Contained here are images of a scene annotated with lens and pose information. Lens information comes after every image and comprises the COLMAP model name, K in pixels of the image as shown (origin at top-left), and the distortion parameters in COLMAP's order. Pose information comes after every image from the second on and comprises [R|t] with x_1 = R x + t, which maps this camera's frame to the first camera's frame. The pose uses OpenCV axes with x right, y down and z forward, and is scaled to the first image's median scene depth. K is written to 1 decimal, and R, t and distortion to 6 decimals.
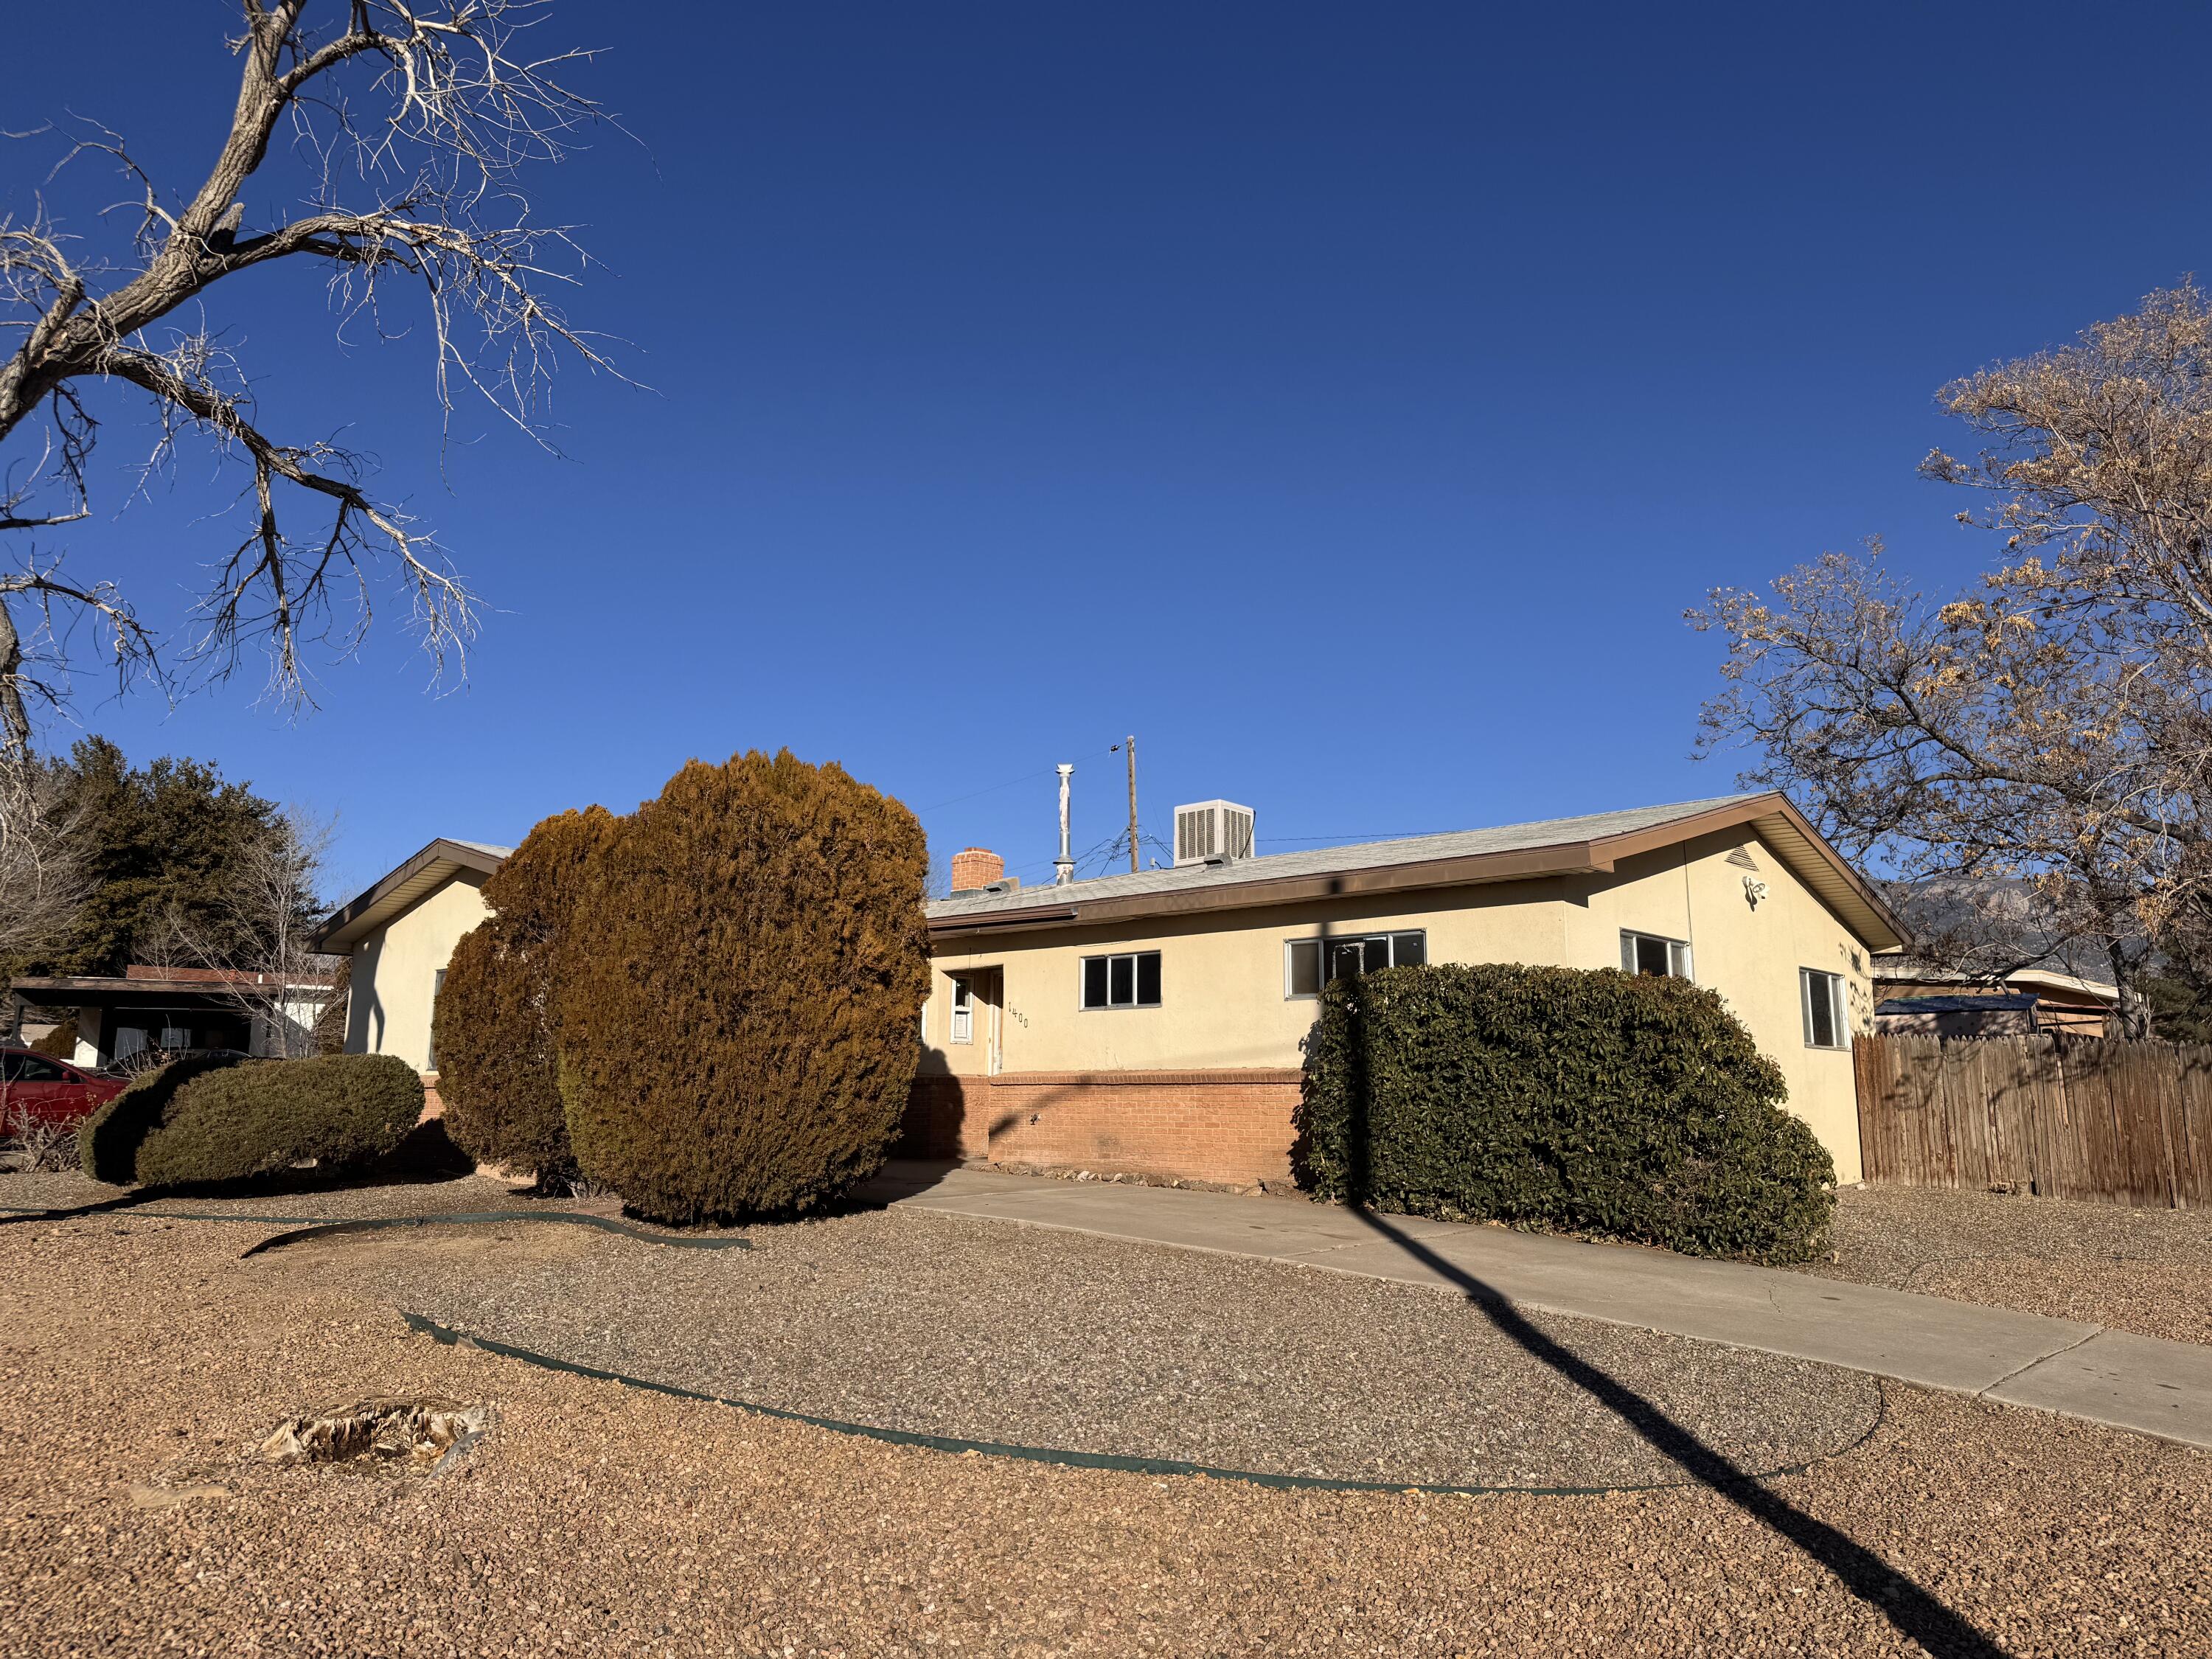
lens RADIAL K [[1549.6, 0, 1099.2], [0, 1549.6, 829.8], [0, 0, 1]] dist [0.189009, -0.307418]
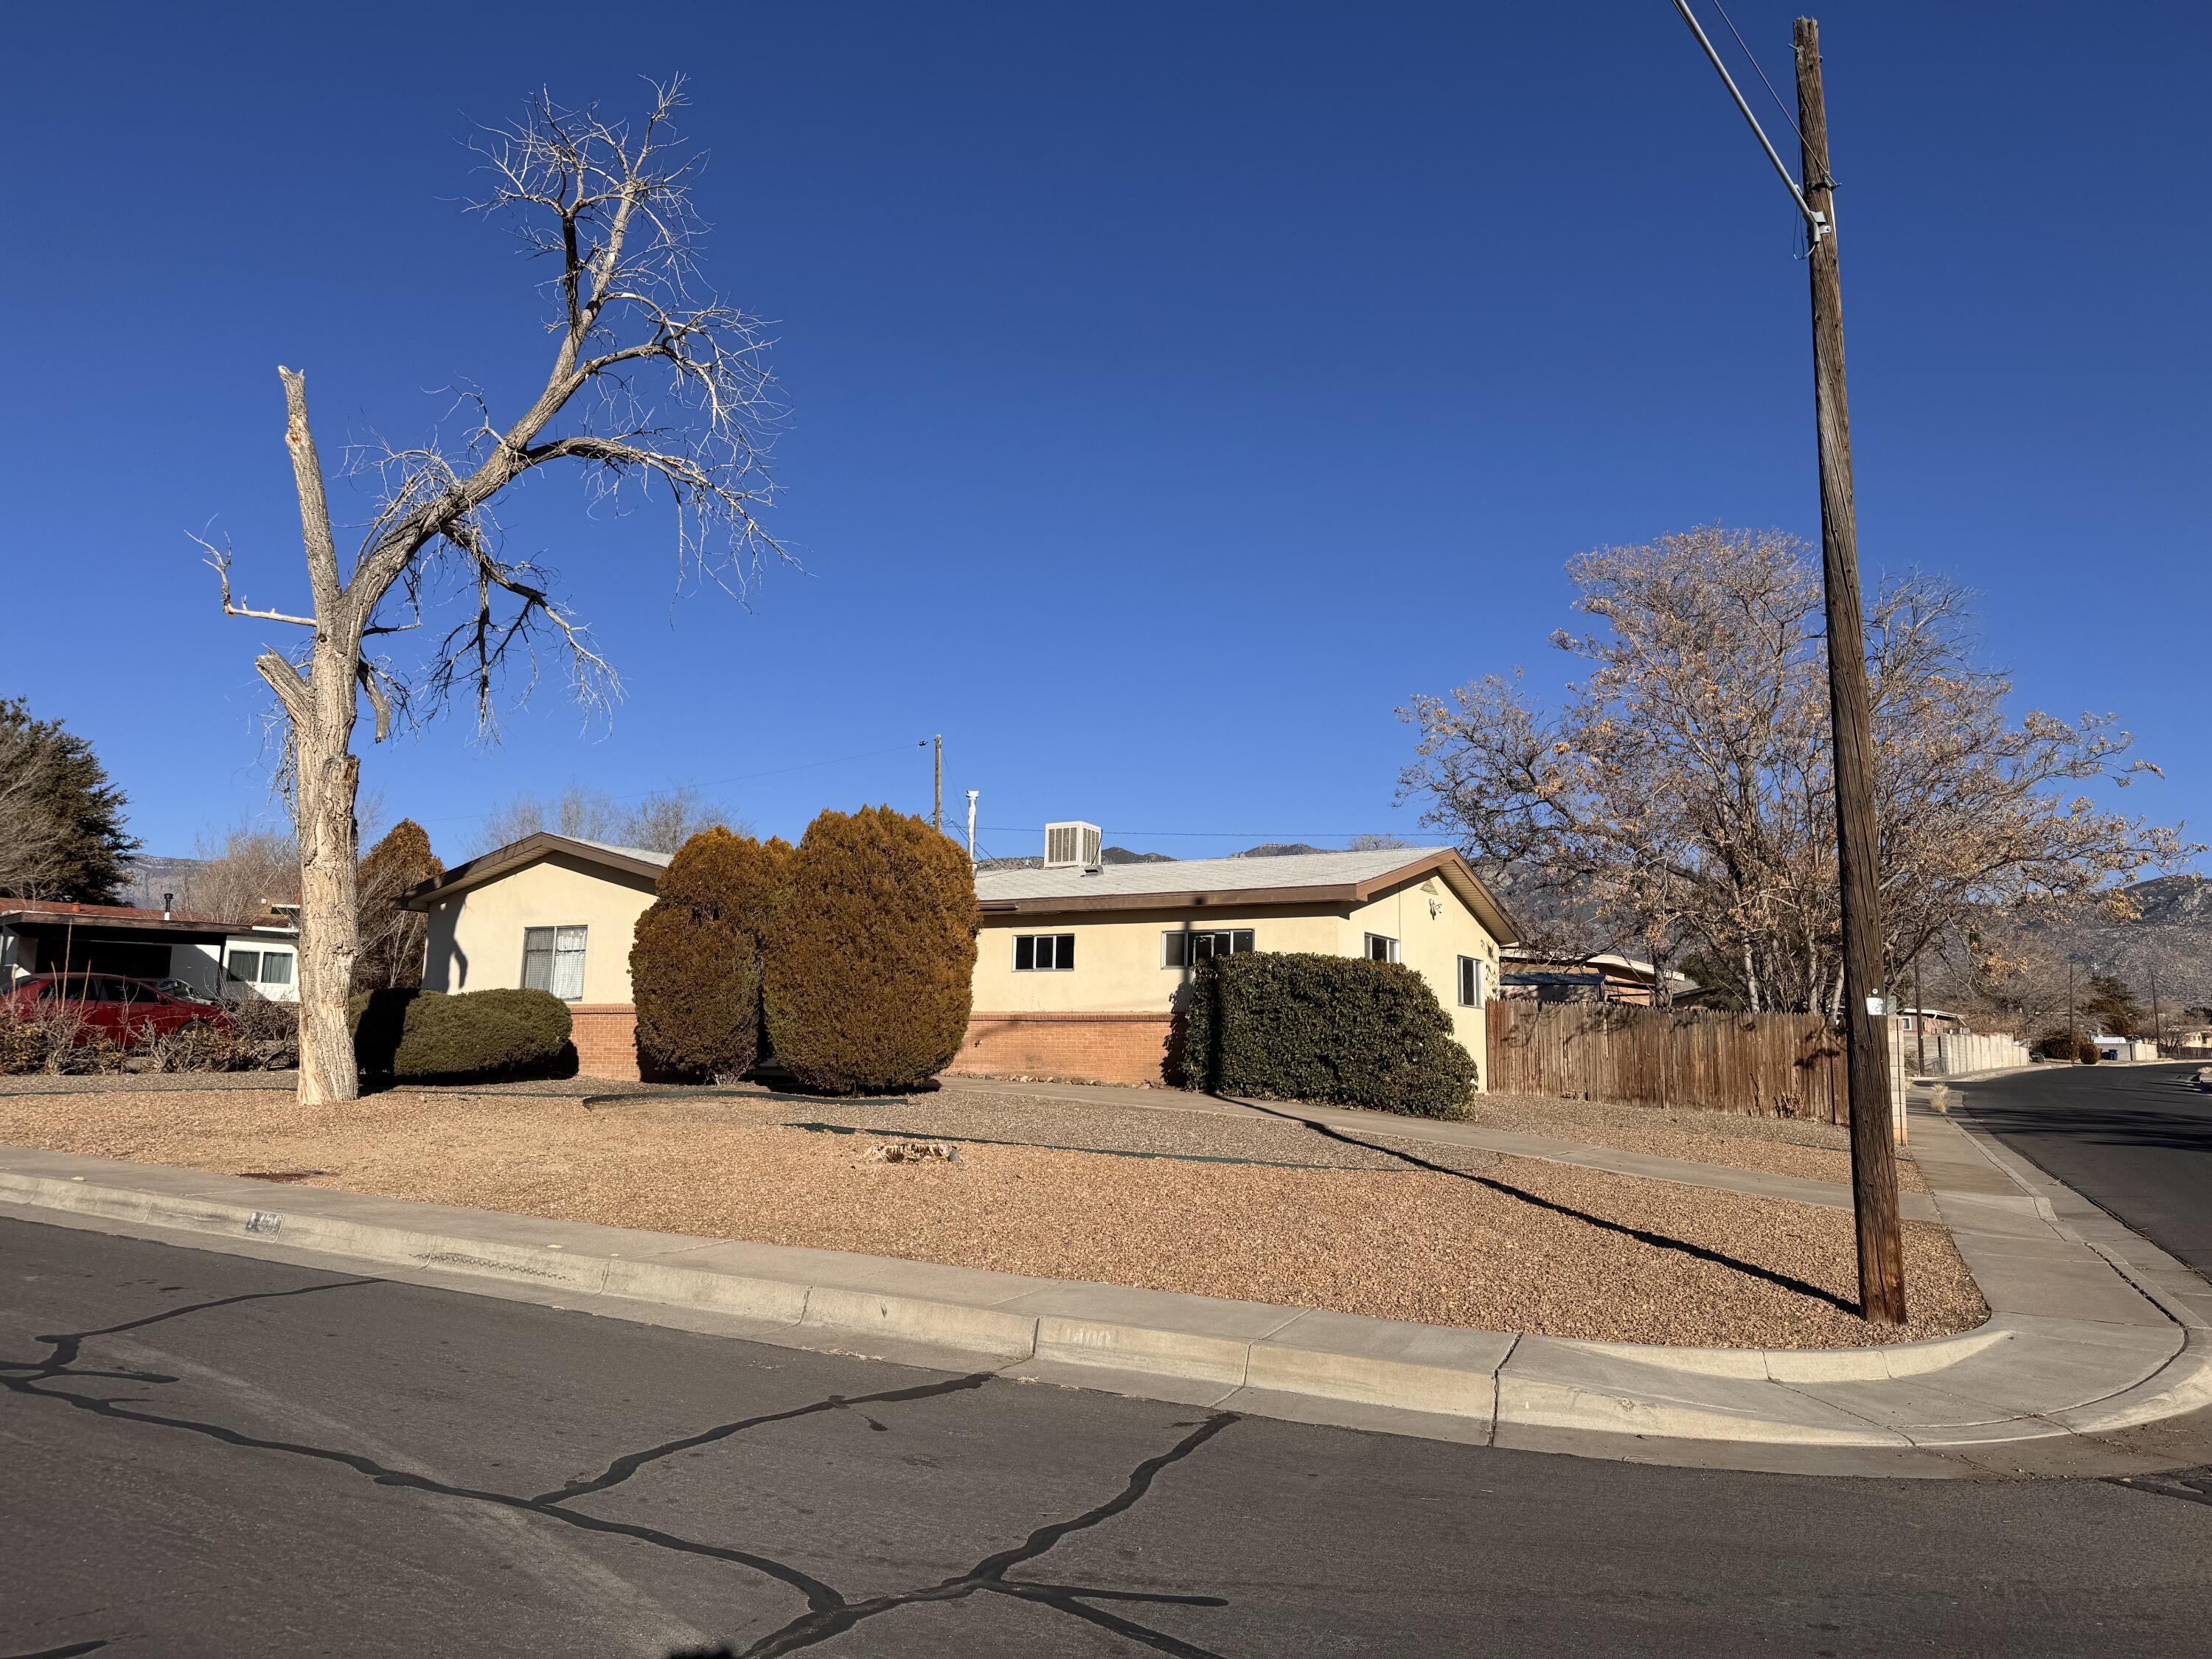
lens RADIAL K [[1549.7, 0, 1111.9], [0, 1549.7, 831.5], [0, 0, 1]] dist [0.196493, -0.305666]
pose [[0.977125, 0.046910, 0.207428, -0.261941], [-0.053186, 0.998277, 0.024779, -0.066097], [-0.205908, -0.035244, 0.977936, -0.522854]]
